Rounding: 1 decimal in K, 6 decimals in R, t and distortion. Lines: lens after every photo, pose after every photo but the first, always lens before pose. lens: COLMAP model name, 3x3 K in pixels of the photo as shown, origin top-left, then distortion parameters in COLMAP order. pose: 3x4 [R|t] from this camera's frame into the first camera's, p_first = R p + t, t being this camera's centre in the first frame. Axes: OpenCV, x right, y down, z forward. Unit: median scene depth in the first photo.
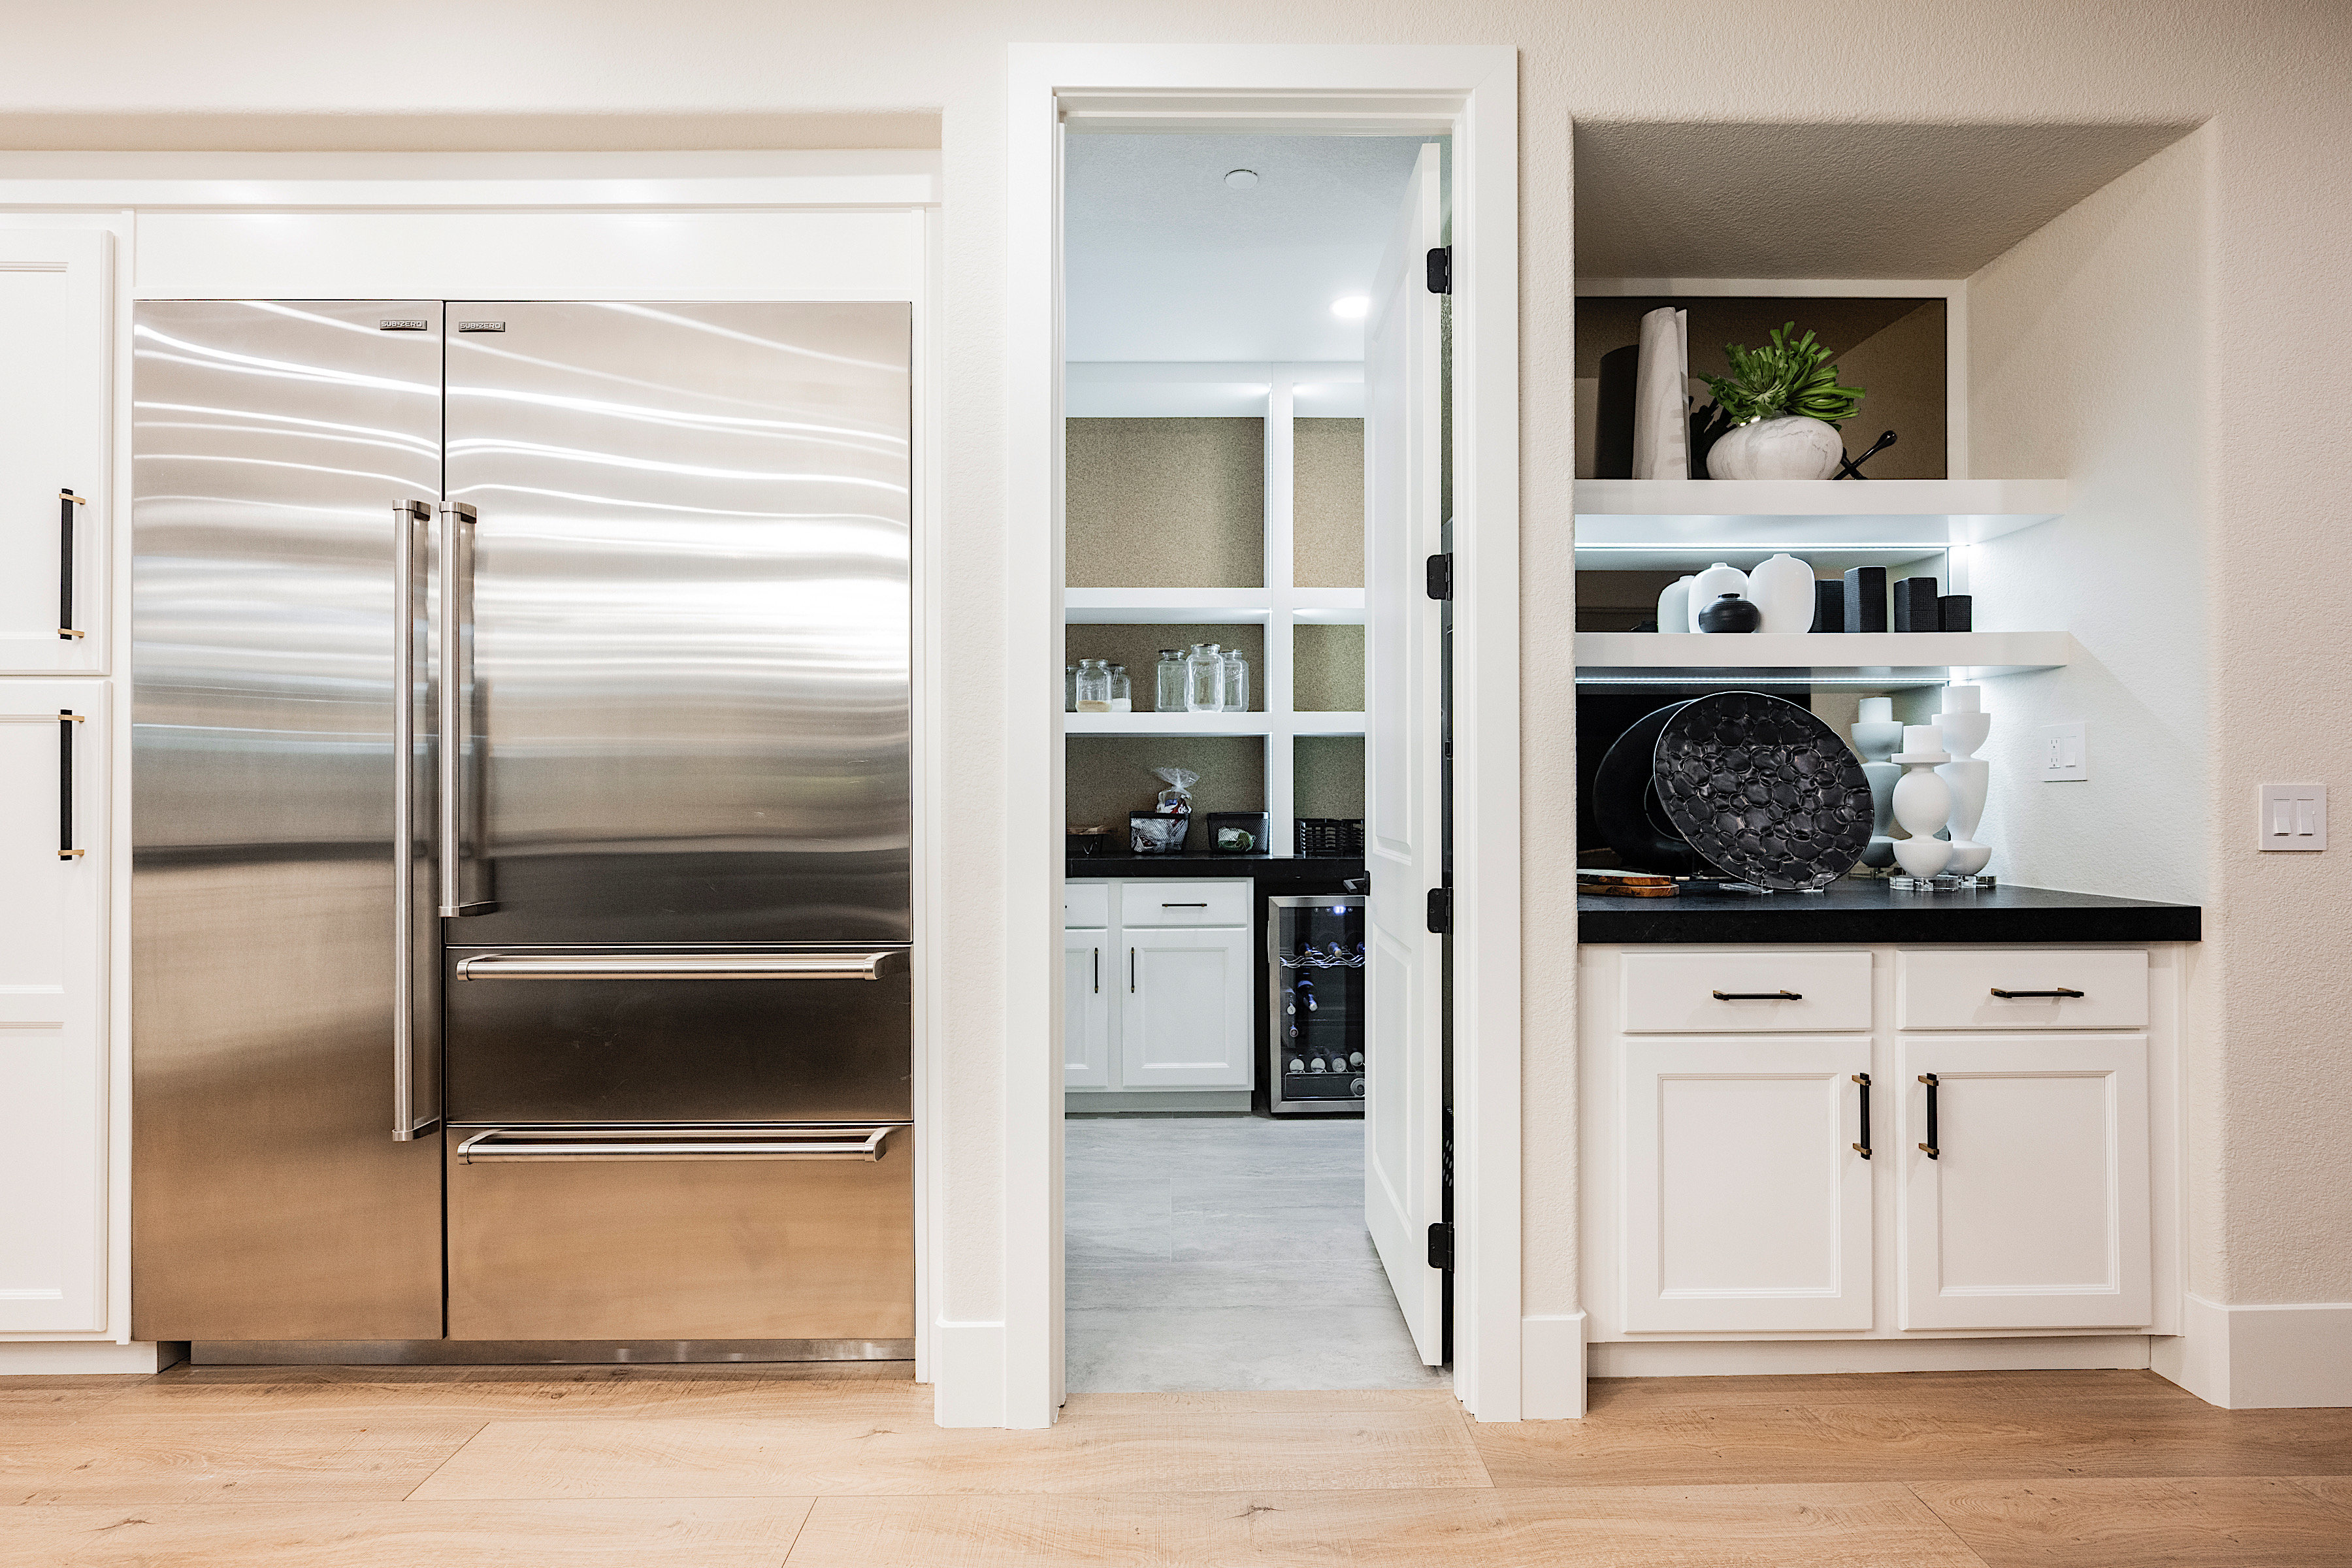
lens RADIAL K [[1121.9, 0, 1183.5], [0, 1121.9, 785.4], [0, 0, 1]] dist [-0.000348, -0.000124]
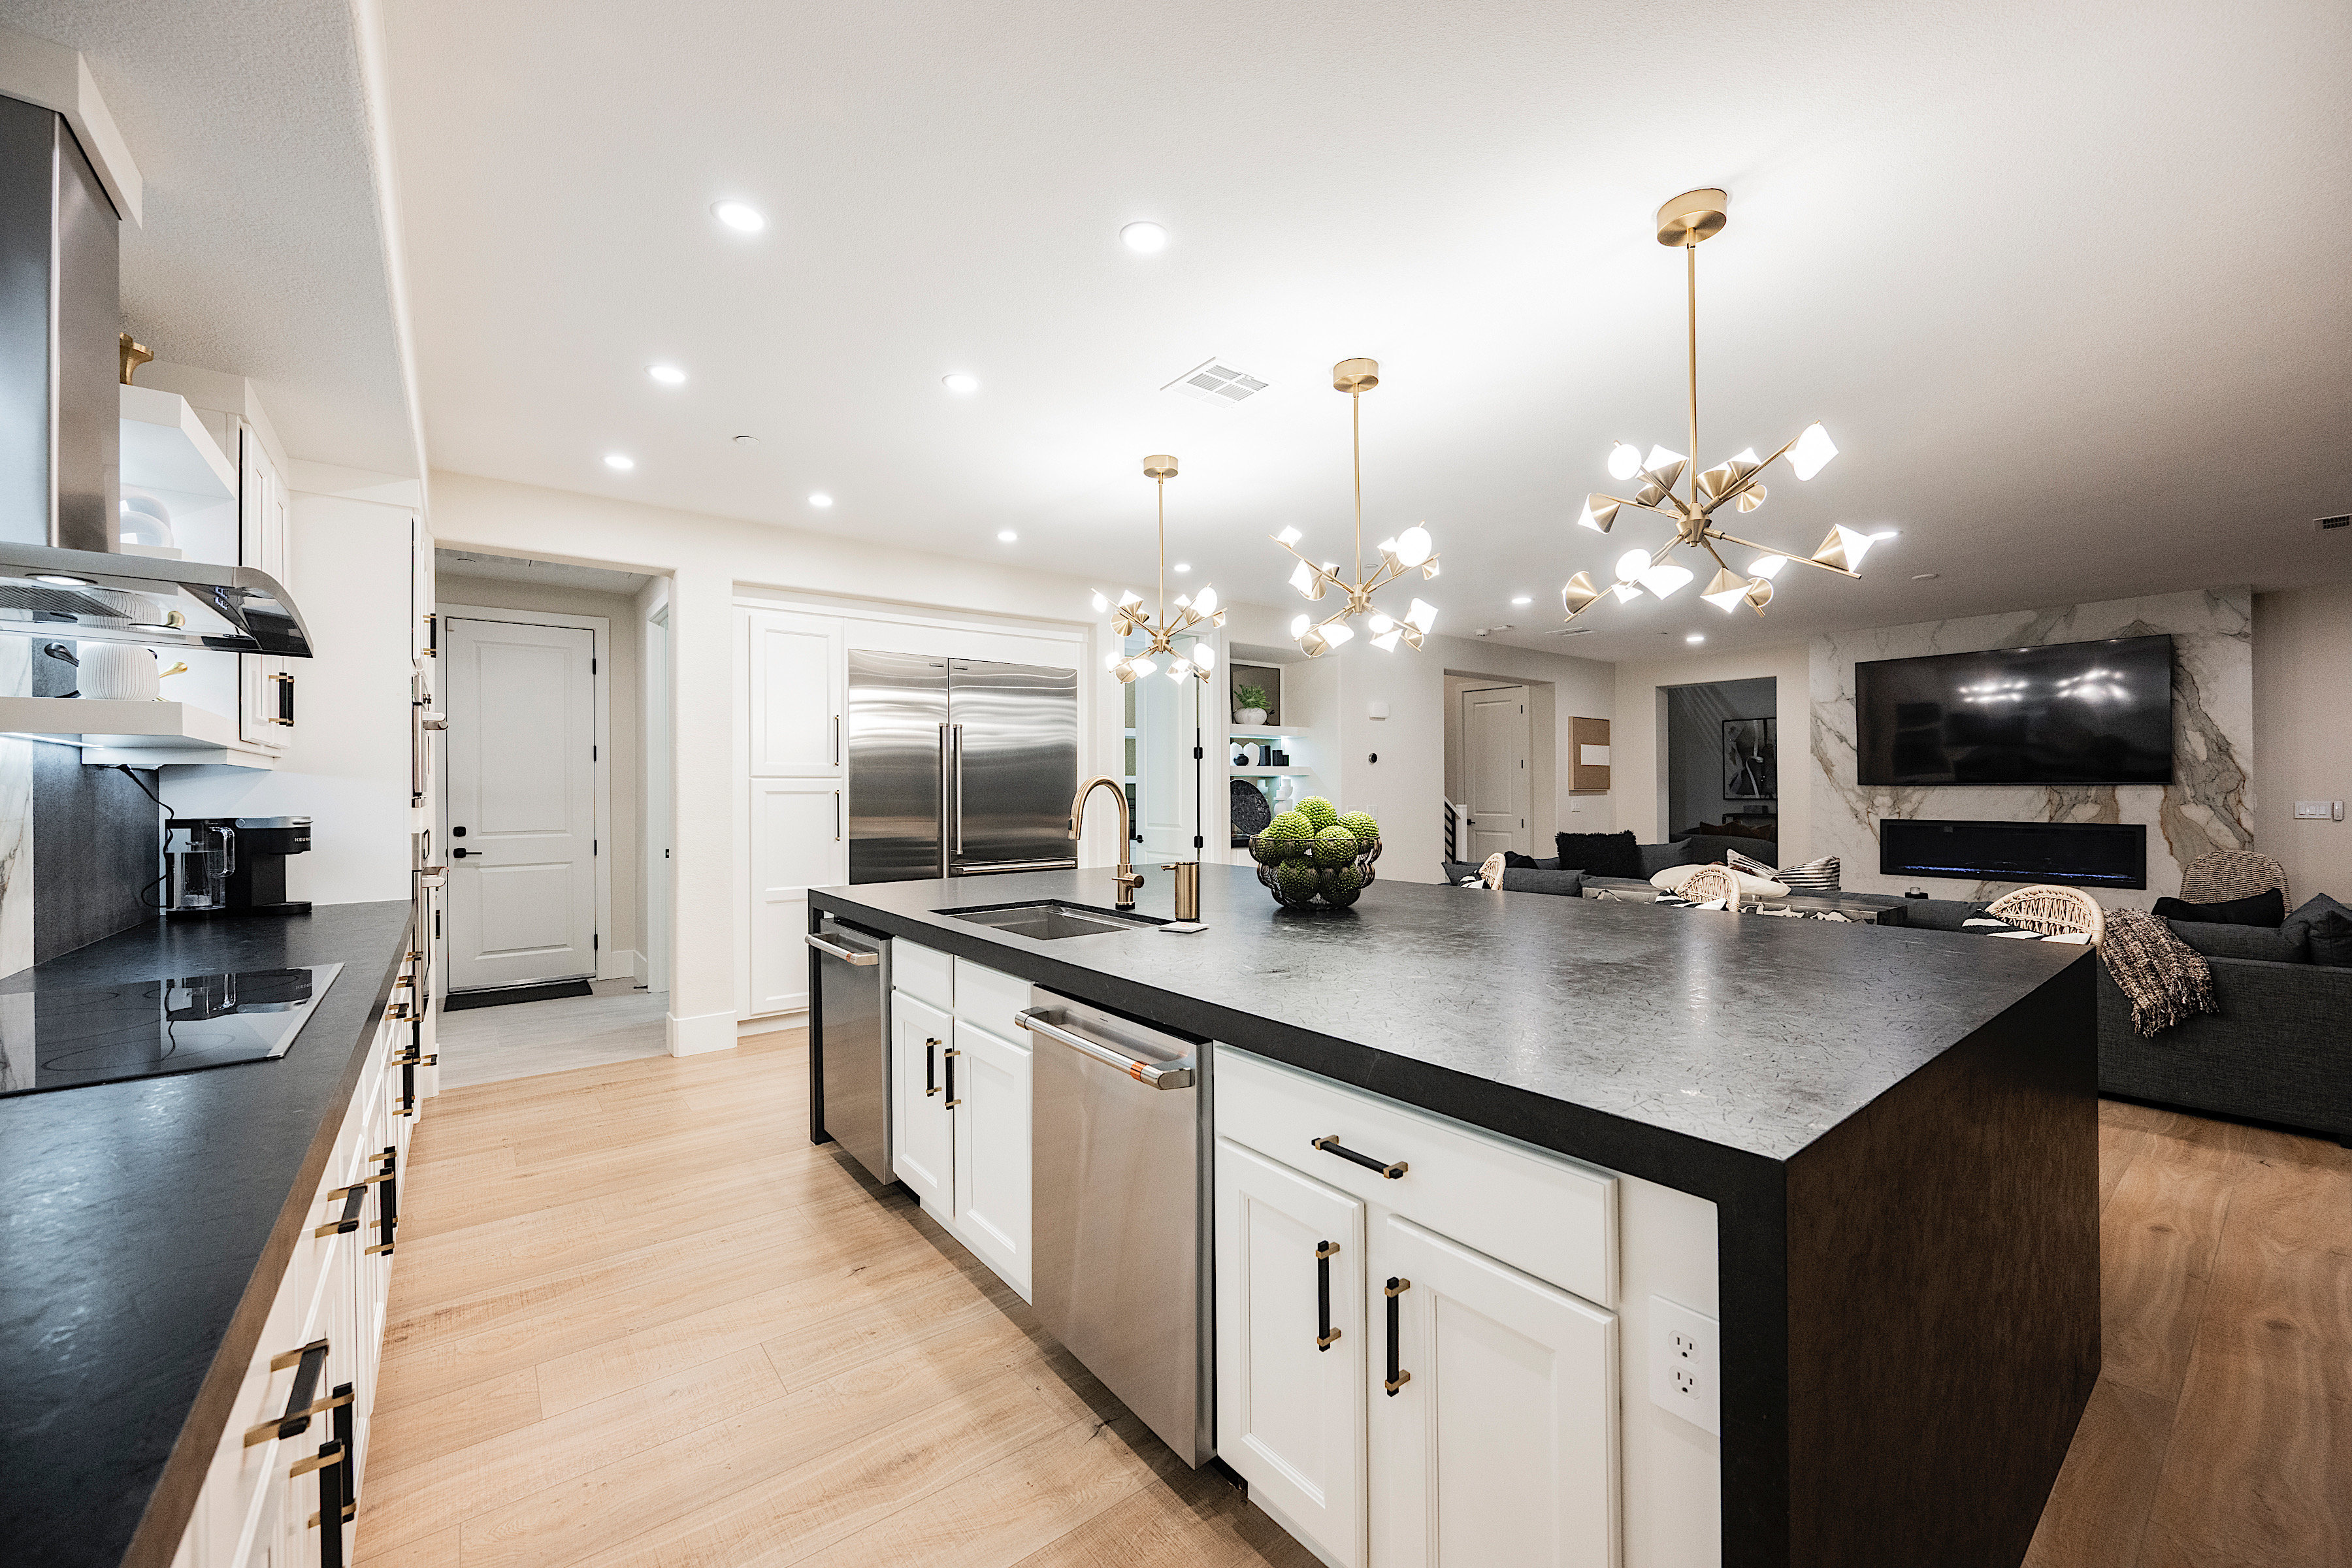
lens RADIAL K [[917.1, 0, 1181.5], [0, 917.1, 783.9], [0, 0, 1]] dist [-0.001304, -0.000081]
pose [[0.791346, 0.002678, 0.611362, -1.496349], [-0.000421, 0.999993, -0.003836, -0.062659], [-0.611368, 0.002779, 0.791342, -1.243826]]
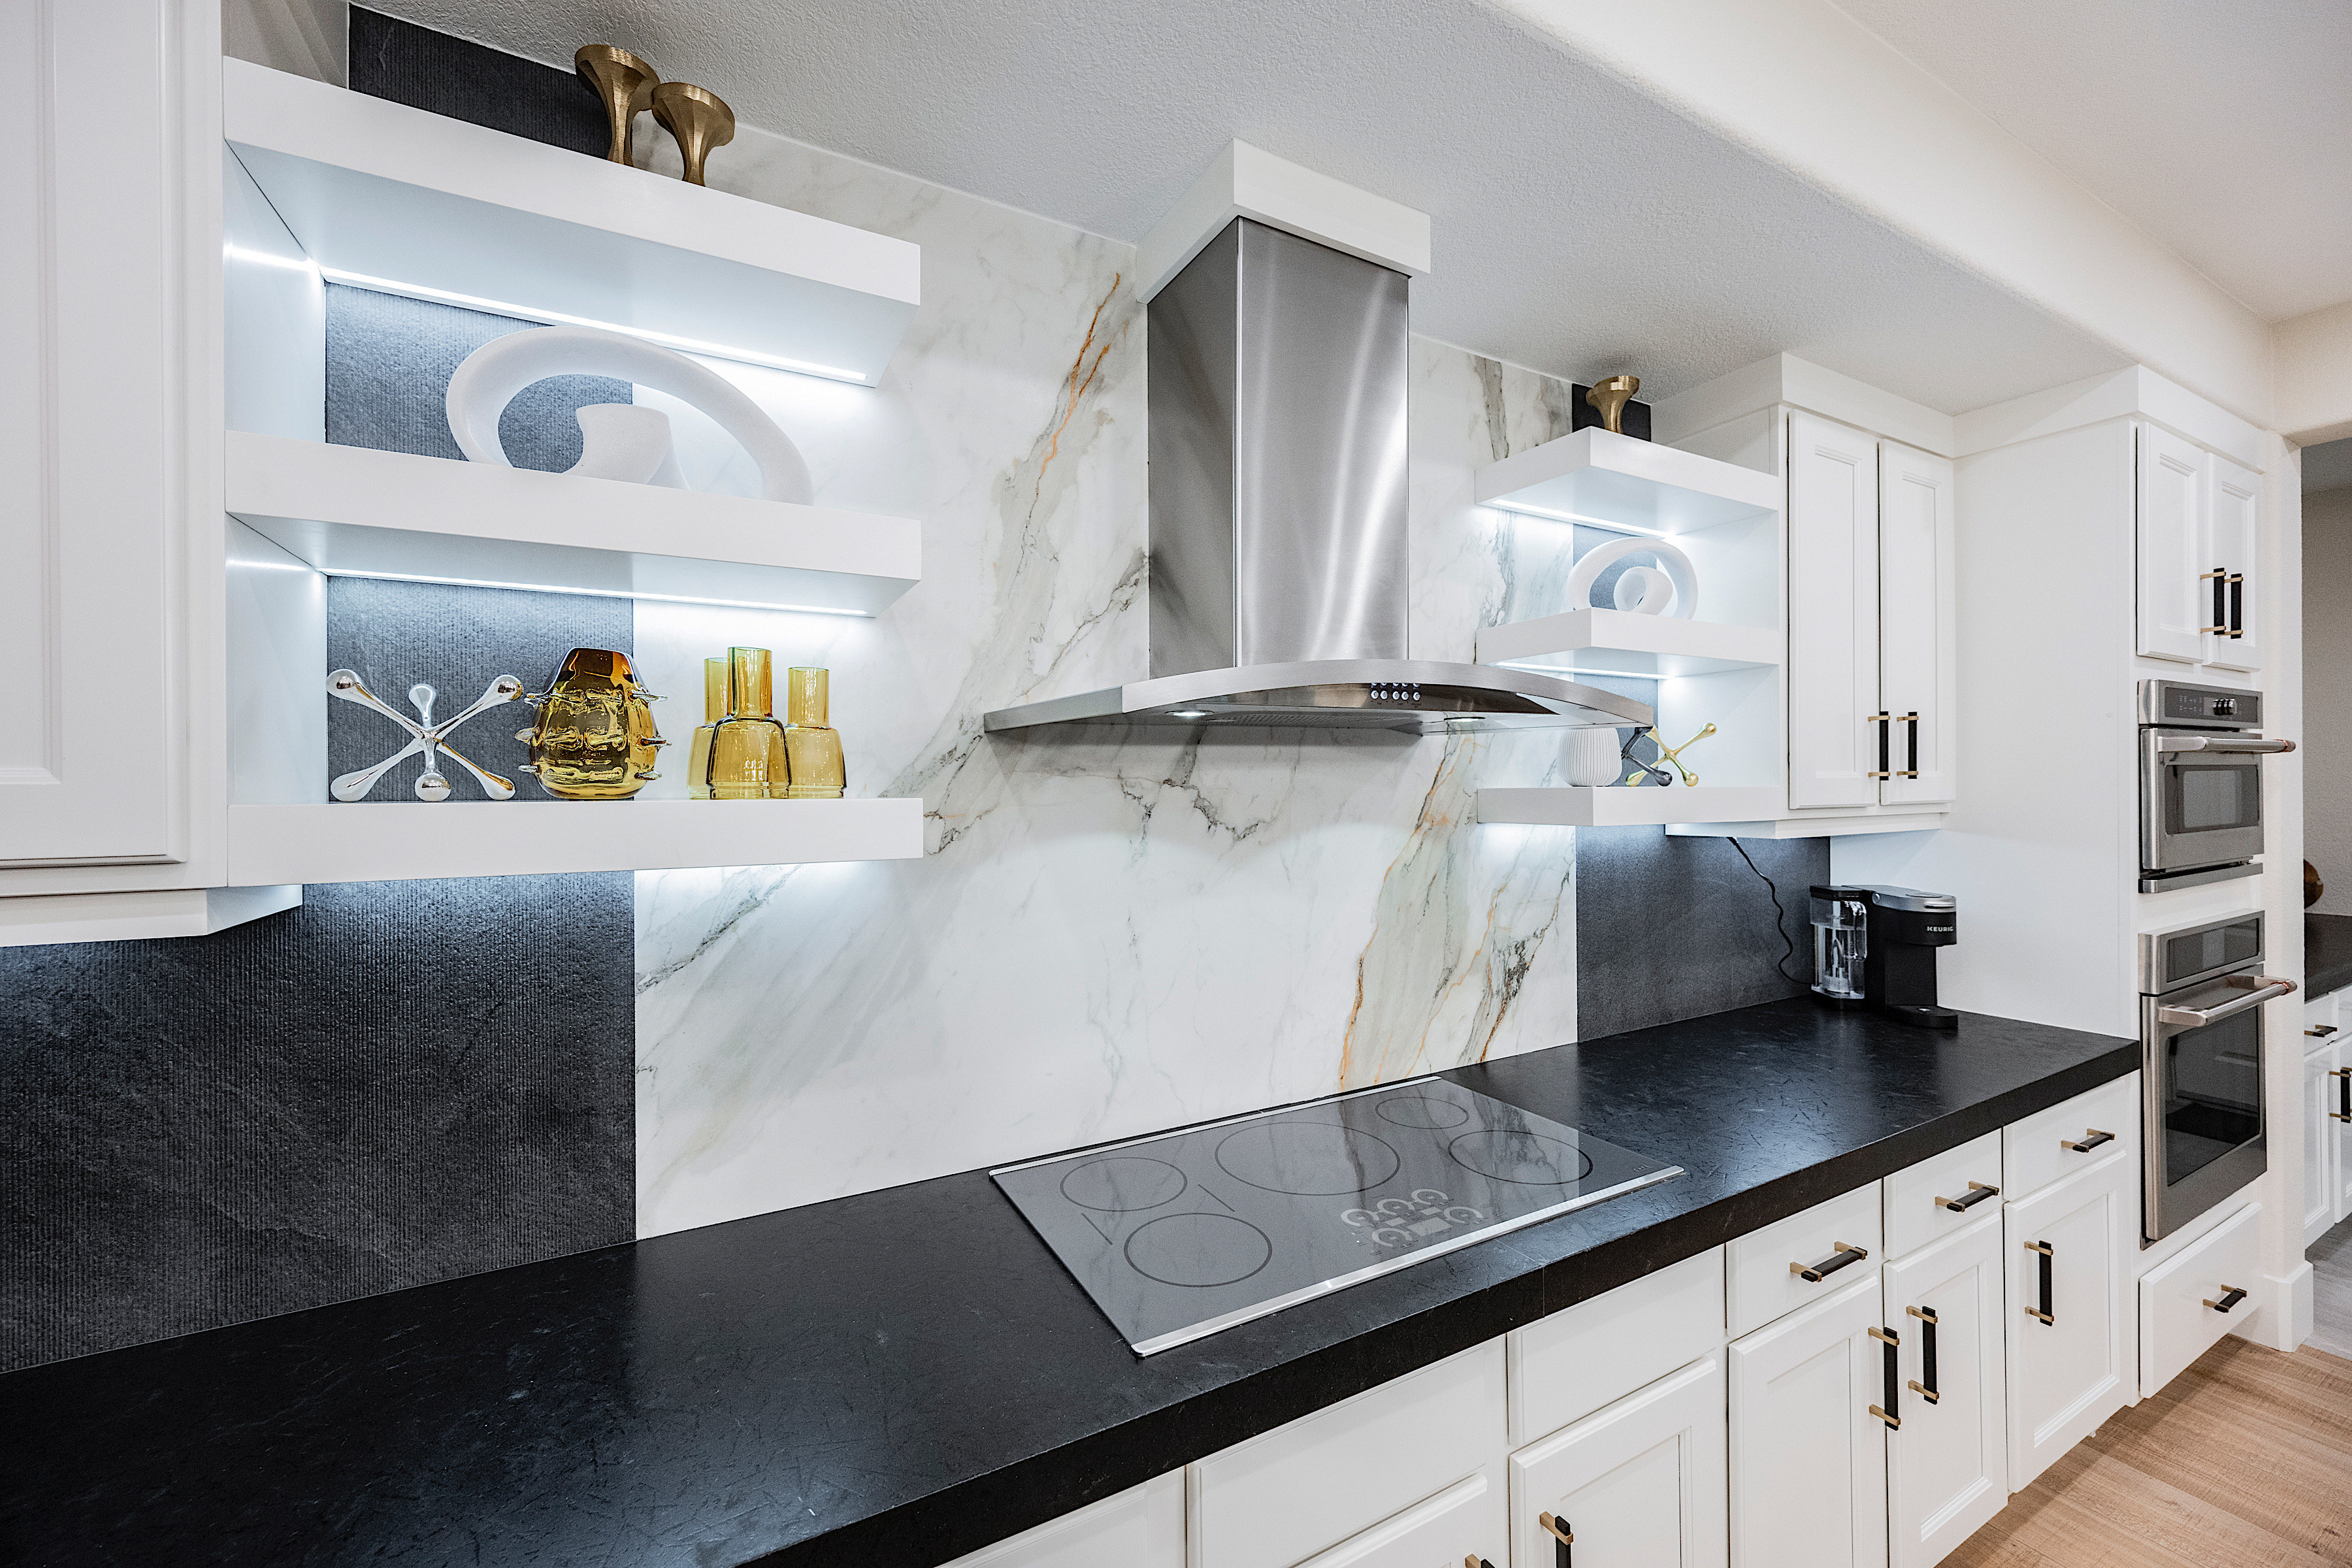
lens RADIAL K [[916.0, 0, 1180.6], [0, 916.0, 781.6], [0, 0, 1]] dist [-0.000911, 0.000261]
pose [[0.469621, 0.000087, -0.882868, -1.242339], [0.010182, 0.999933, 0.005515, -0.147388], [0.882810, -0.011580, 0.469588, -0.672865]]
